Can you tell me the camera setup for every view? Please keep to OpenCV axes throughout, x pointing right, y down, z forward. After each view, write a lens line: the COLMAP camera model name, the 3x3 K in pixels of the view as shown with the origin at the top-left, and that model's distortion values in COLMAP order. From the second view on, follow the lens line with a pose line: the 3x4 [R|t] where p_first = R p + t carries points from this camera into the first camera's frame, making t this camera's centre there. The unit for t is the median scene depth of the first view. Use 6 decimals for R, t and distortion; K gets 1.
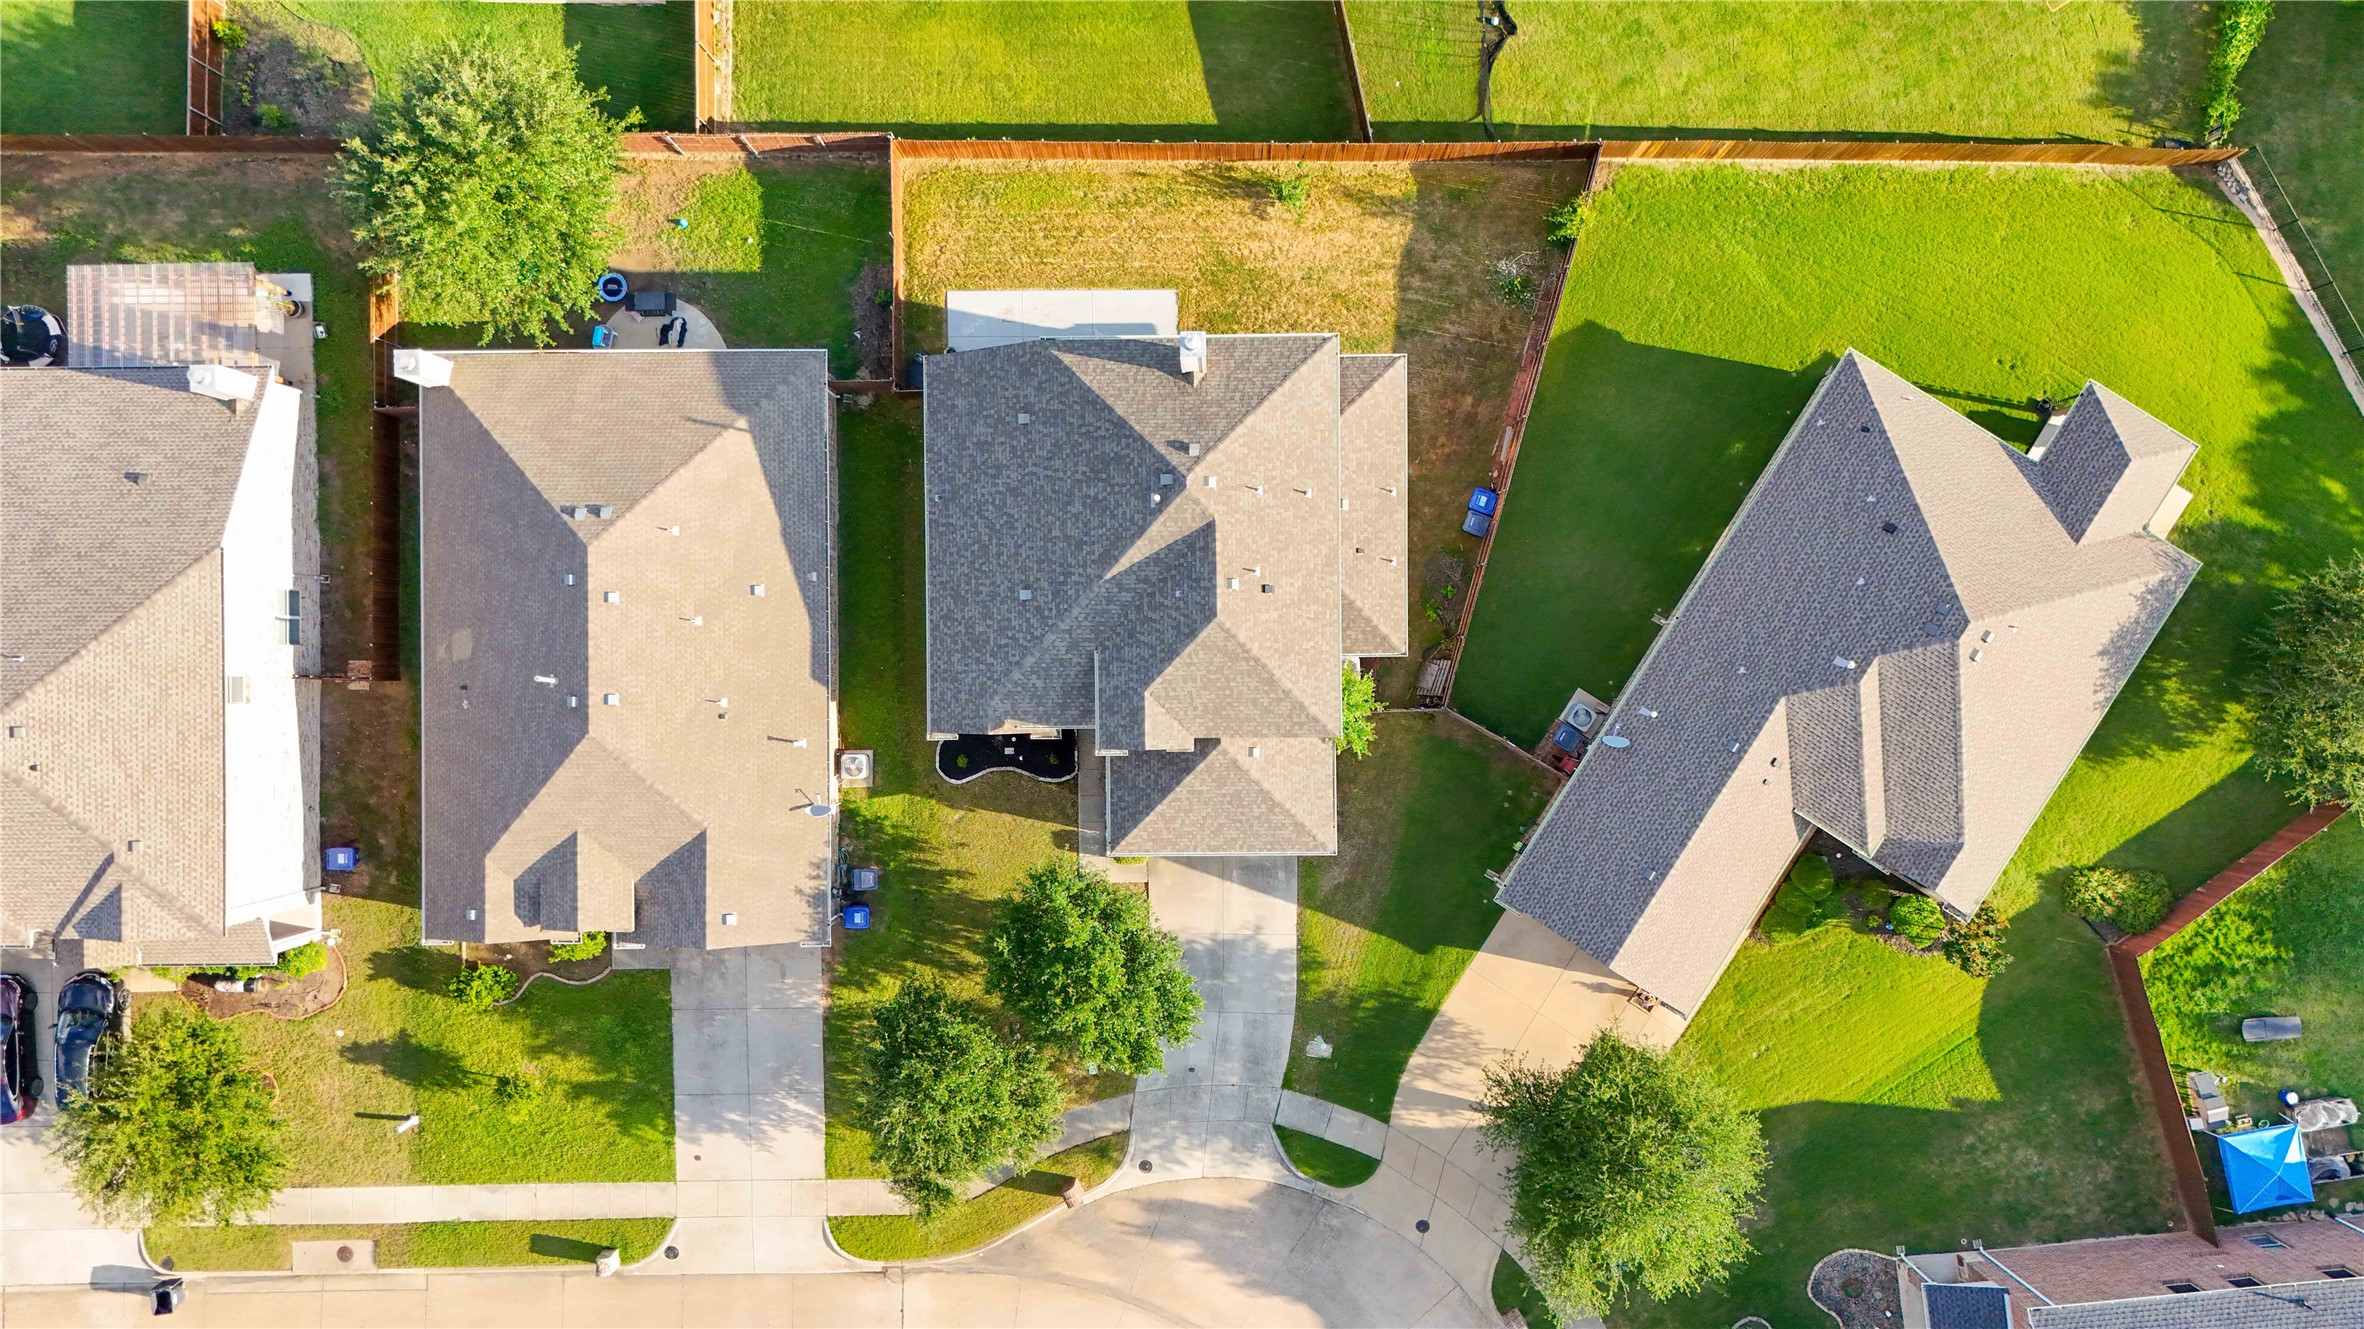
lens RADIAL K [[1741.6, 0, 1190.0], [0, 1741.6, 645.3], [0, 0, 1]] dist [0.053398, -0.038421]
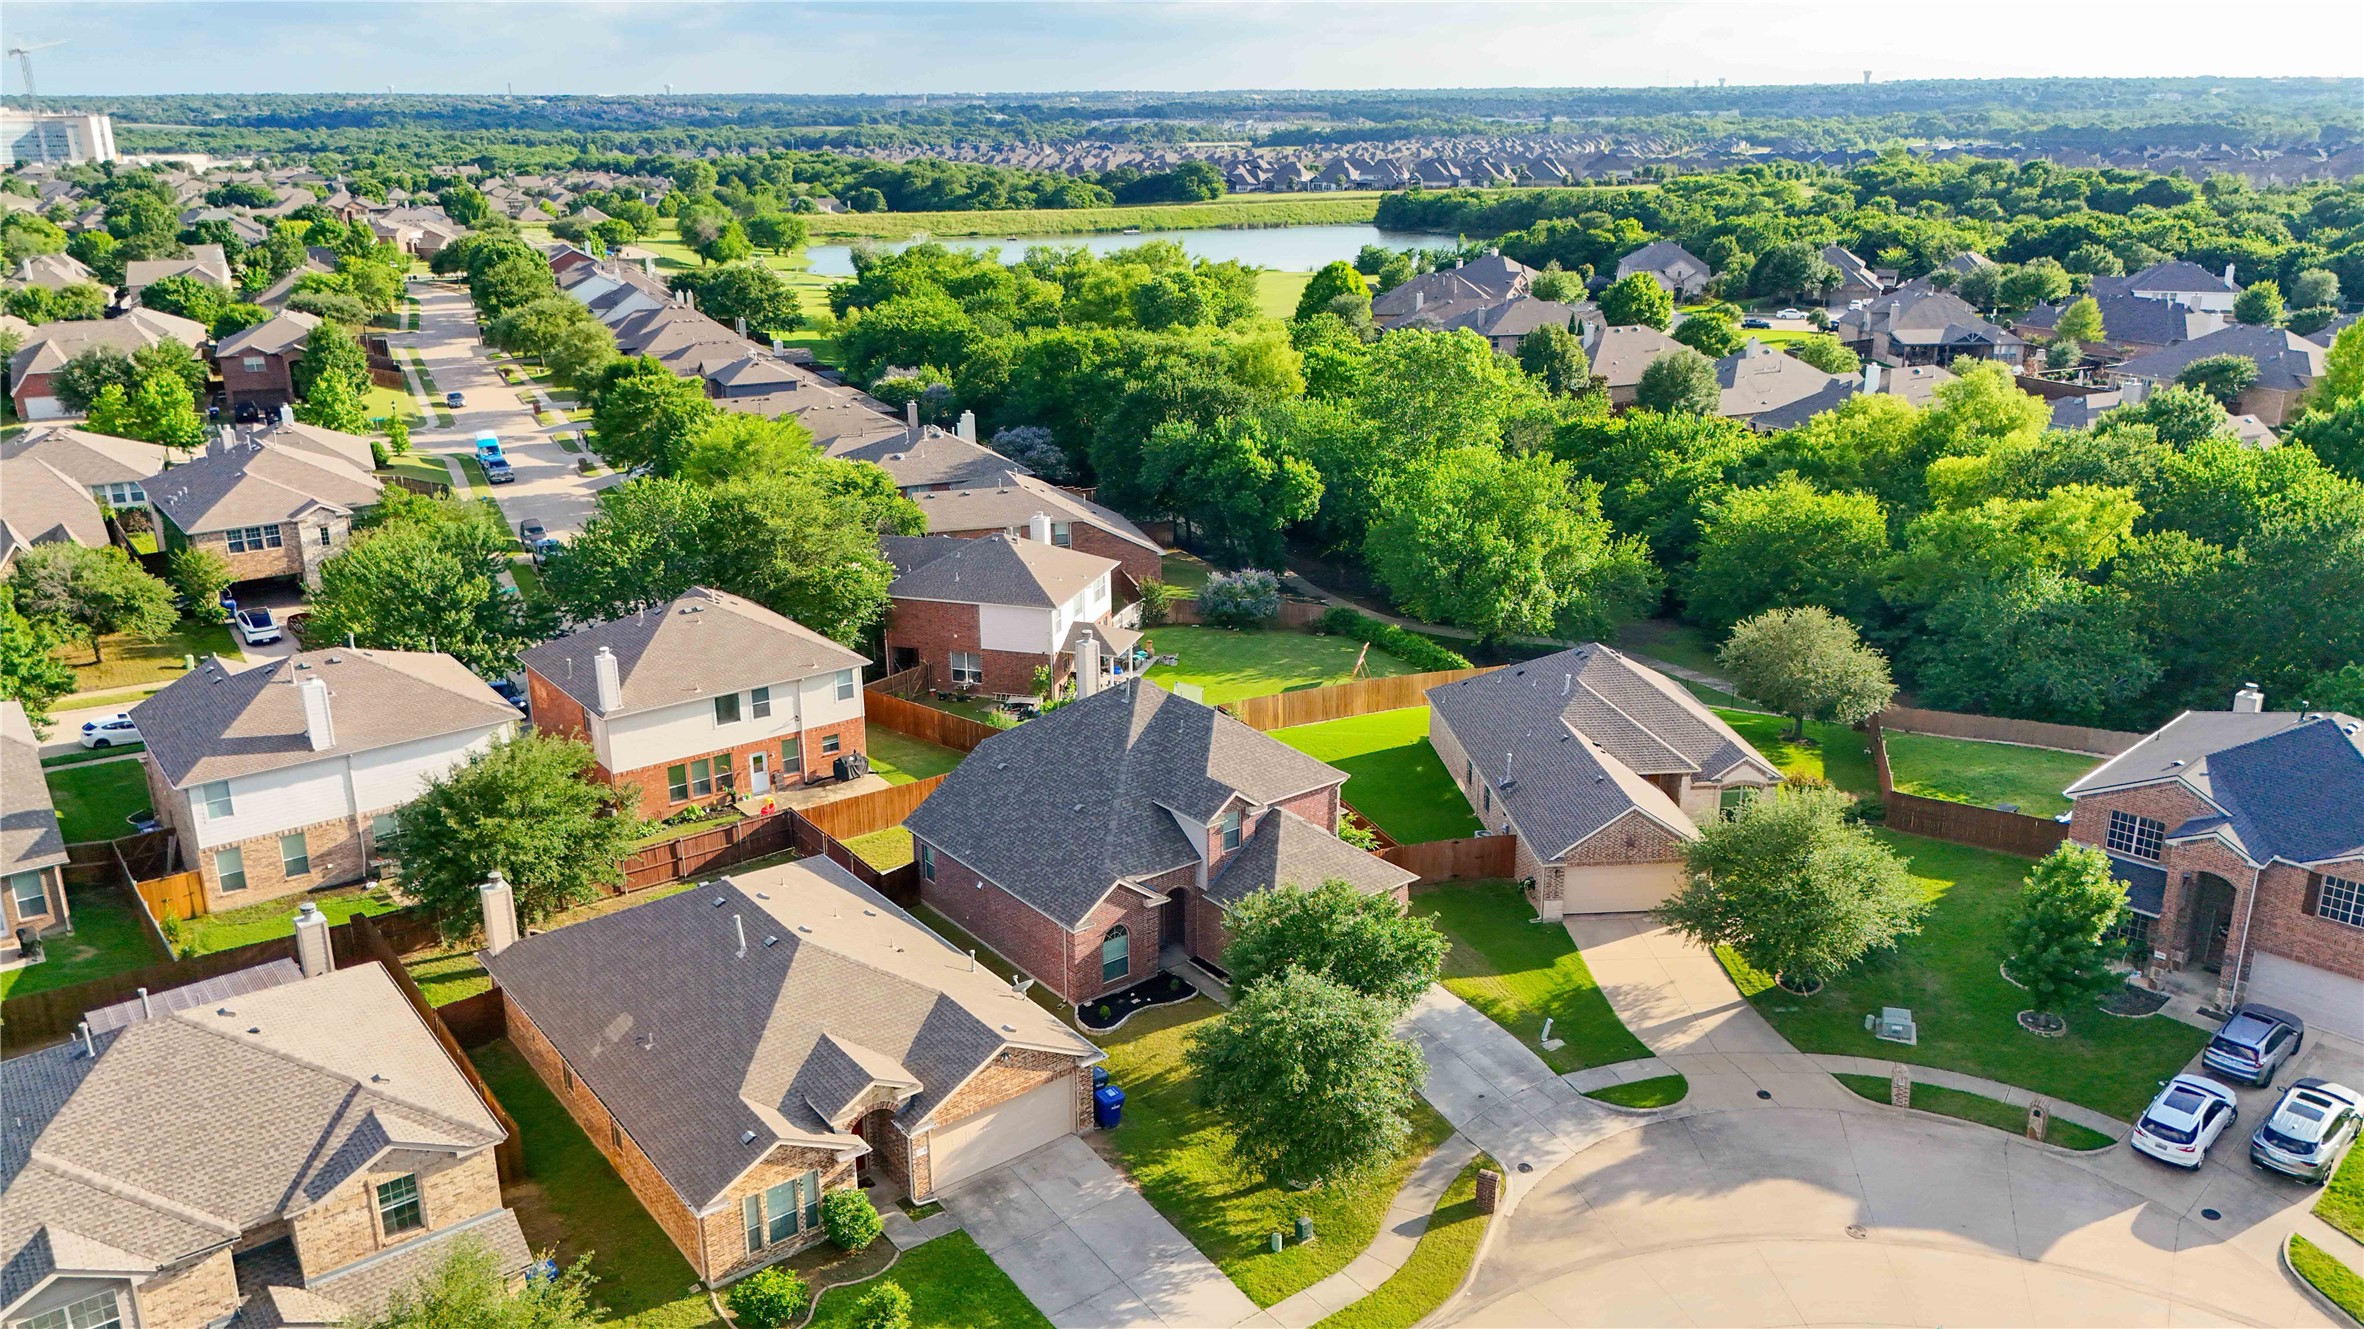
lens RADIAL K [[1741.6, 0, 1184.2], [0, 1741.6, 669.6], [0, 0, 1]] dist [0.053398, -0.038421]
pose [[0.794569, -0.175648, 0.581212, -0.655010], [0.607039, 0.250012, -0.754320, 0.819558], [-0.012815, 0.952177, 0.305277, 0.483434]]
